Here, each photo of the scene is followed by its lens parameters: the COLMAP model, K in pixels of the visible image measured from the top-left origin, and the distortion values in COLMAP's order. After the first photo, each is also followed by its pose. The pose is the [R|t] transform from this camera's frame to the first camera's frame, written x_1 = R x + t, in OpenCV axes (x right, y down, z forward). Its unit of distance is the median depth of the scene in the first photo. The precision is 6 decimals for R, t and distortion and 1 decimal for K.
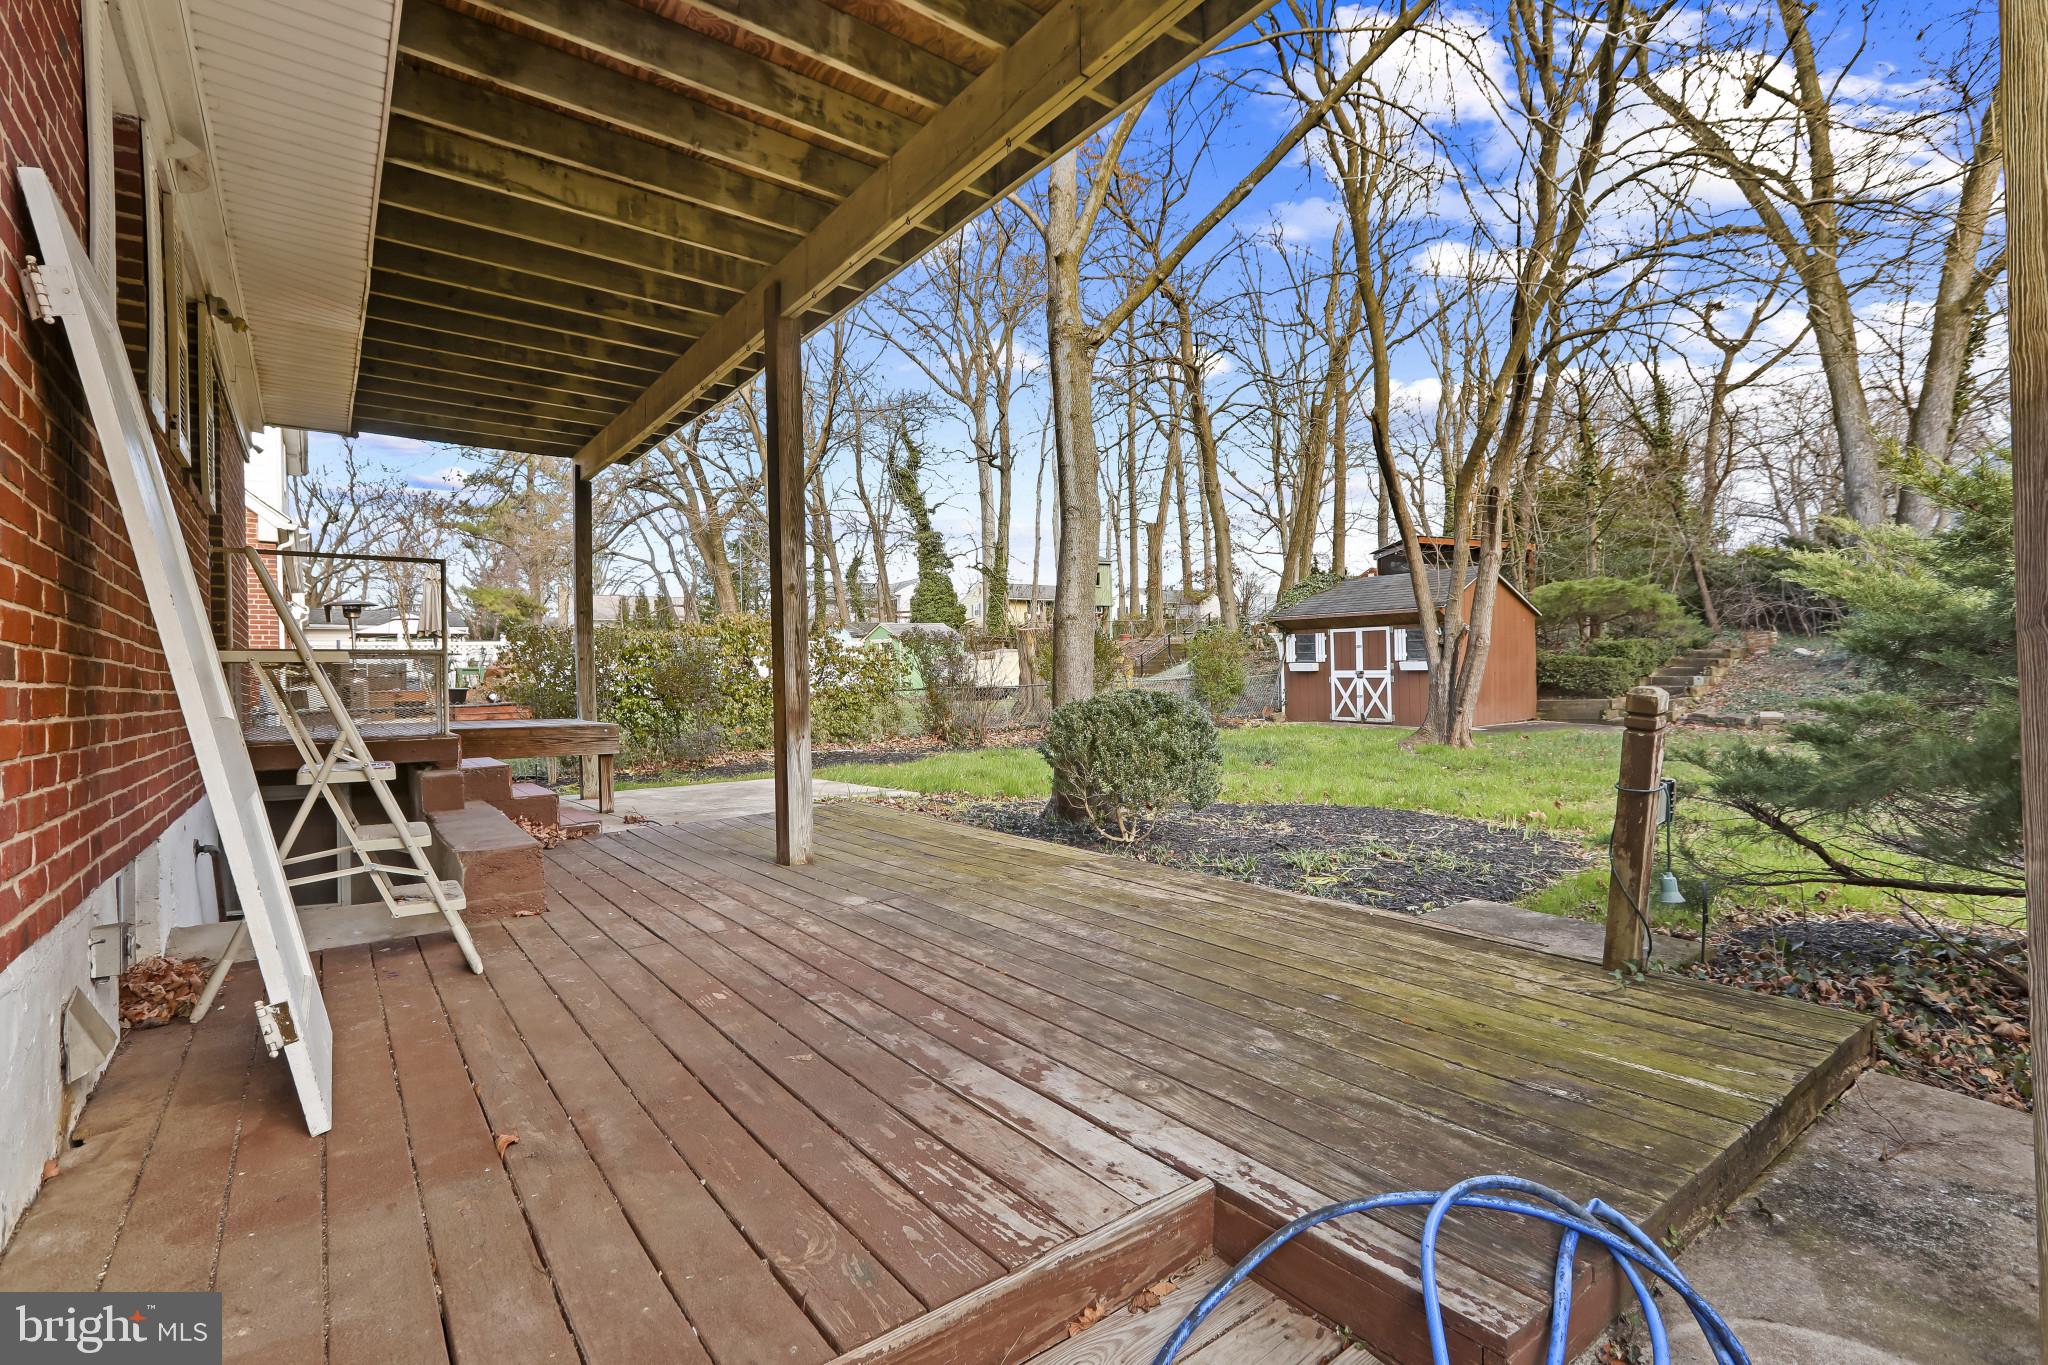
lens RADIAL K [[957.8, 0, 1032.1], [0, 957.8, 660.0], [0, 0, 1]] dist [-0.008367, 0.000549]
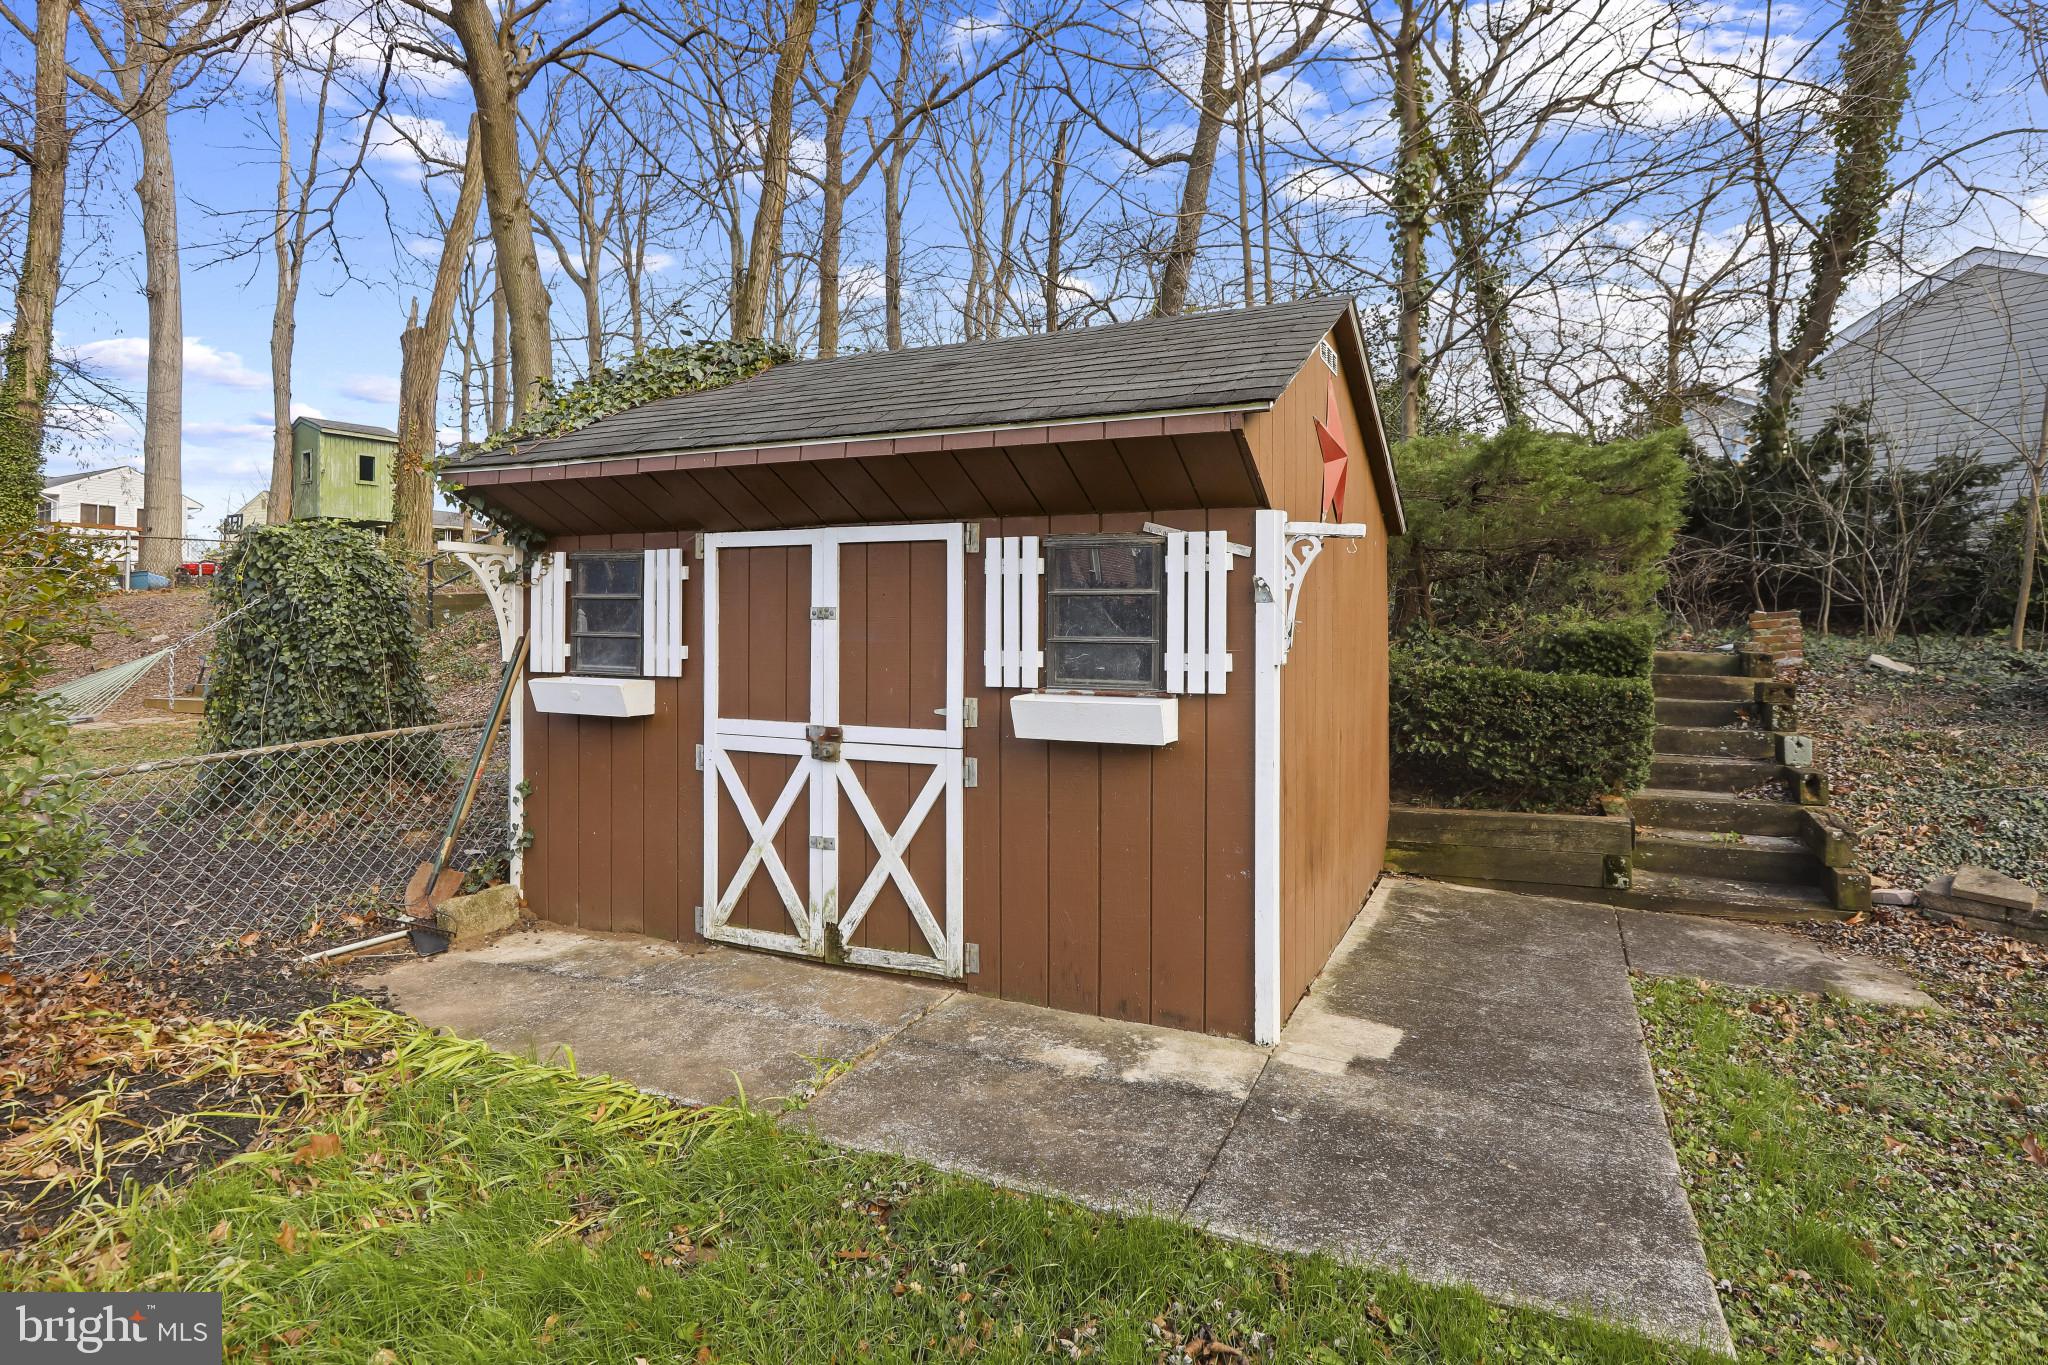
lens RADIAL K [[957.8, 0, 1032.1], [0, 957.8, 660.0], [0, 0, 1]] dist [-0.008367, 0.000549]
pose [[0.873646, 0.013024, 0.486387, 0.259879], [-0.028249, 0.999313, 0.023981, -0.009522], [-0.485741, -0.034691, 0.873414, 0.737364]]
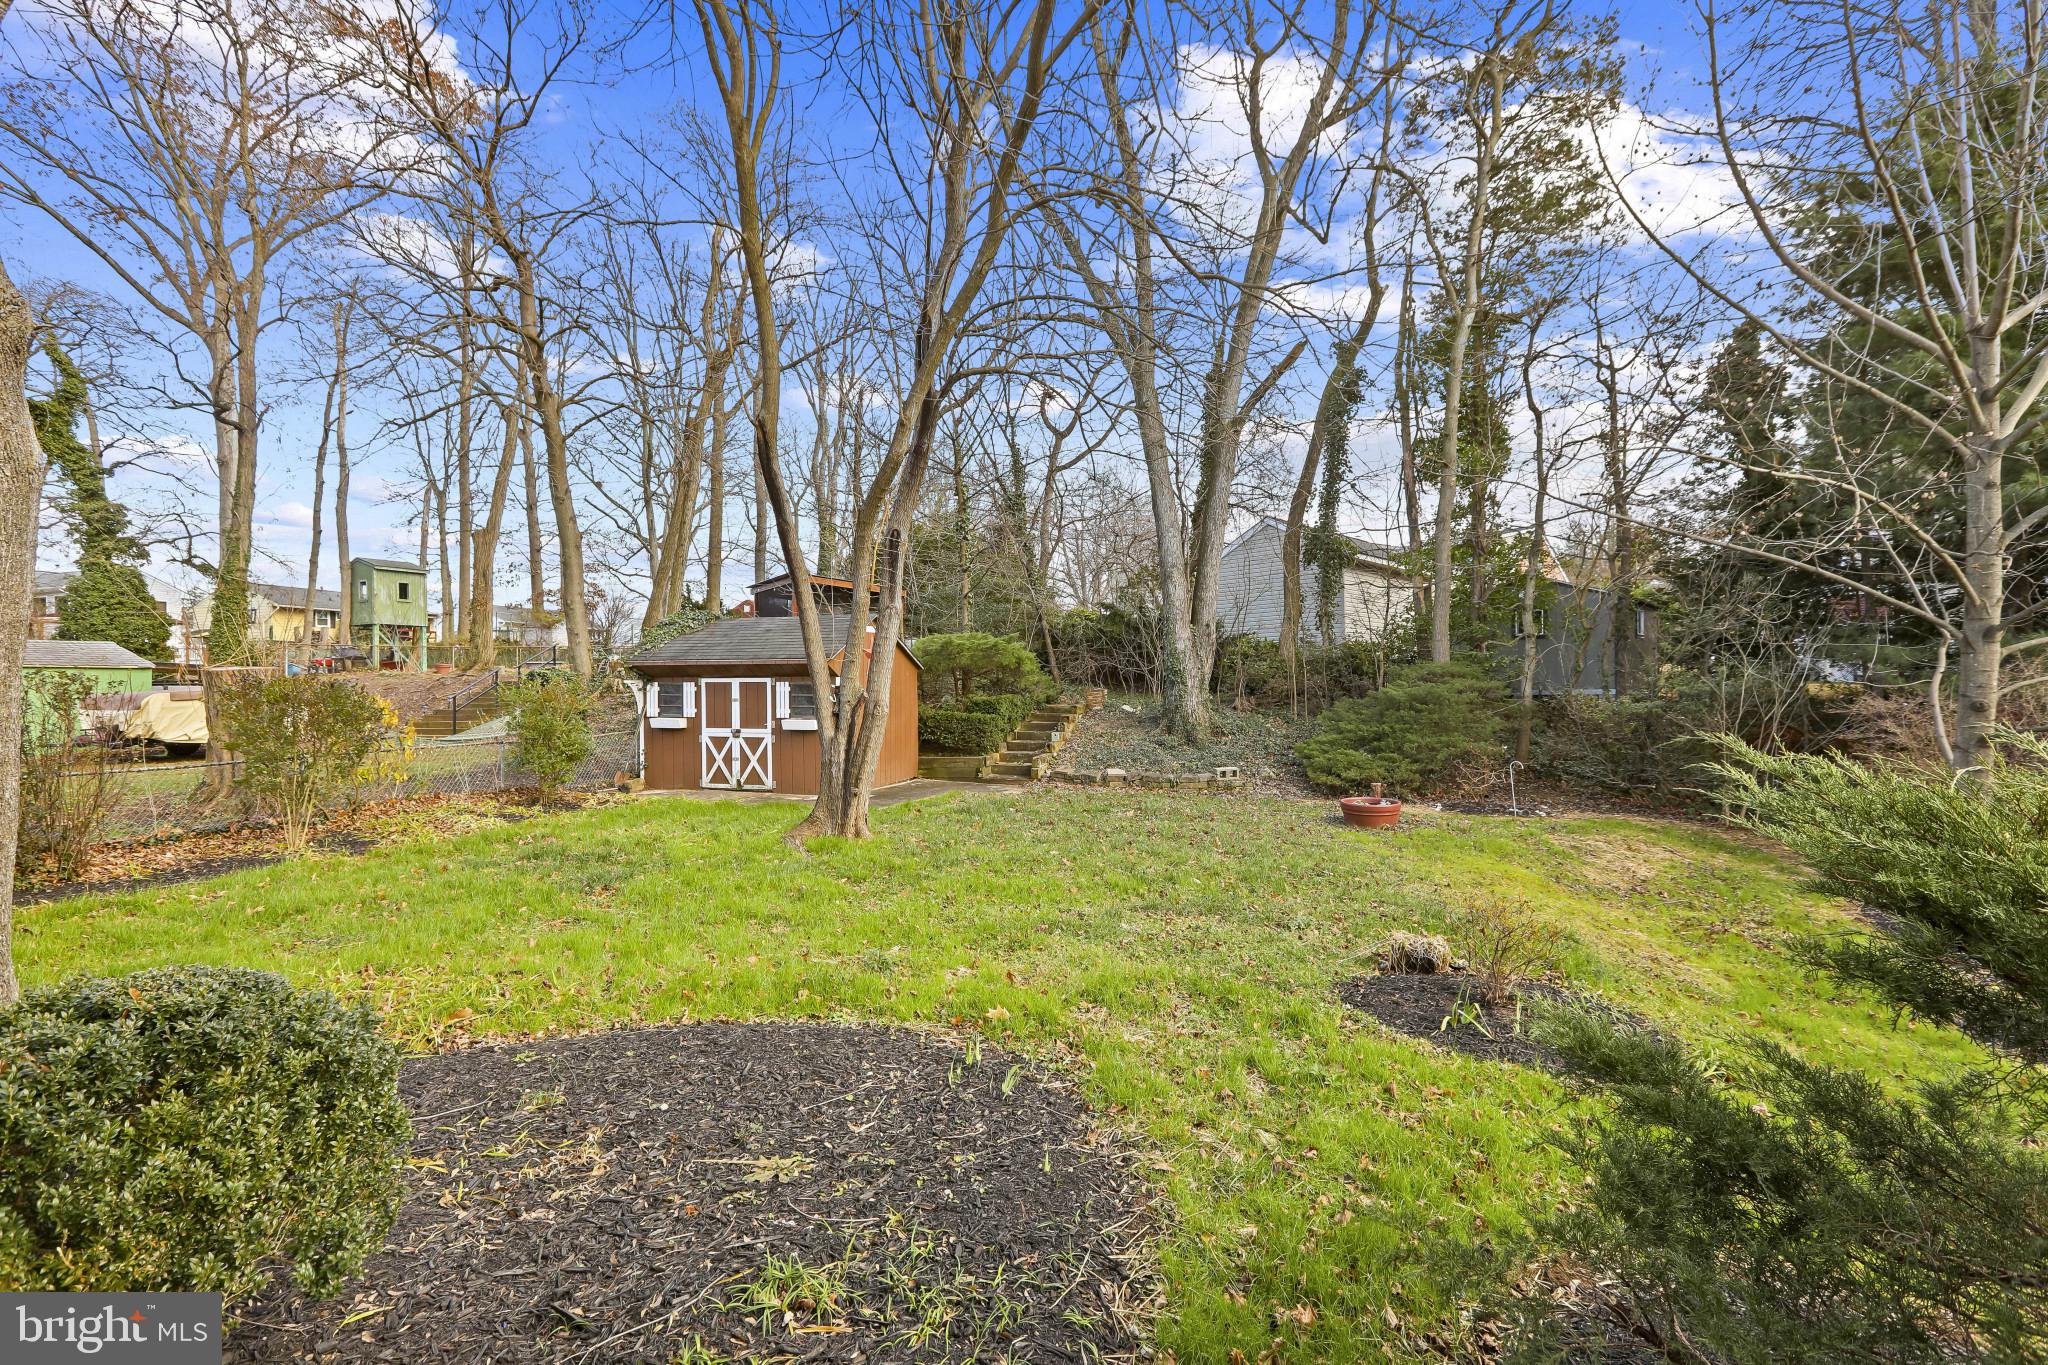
lens RADIAL K [[930.2, 0, 1026.2], [0, 930.2, 701.8], [0, 0, 1]] dist [-0.003755, 0.000058]
pose [[0.804885, 0.006564, 0.593394, 0.056223], [-0.017712, 0.999759, 0.012966, -0.026203], [-0.593166, -0.020946, 0.804808, 0.172169]]
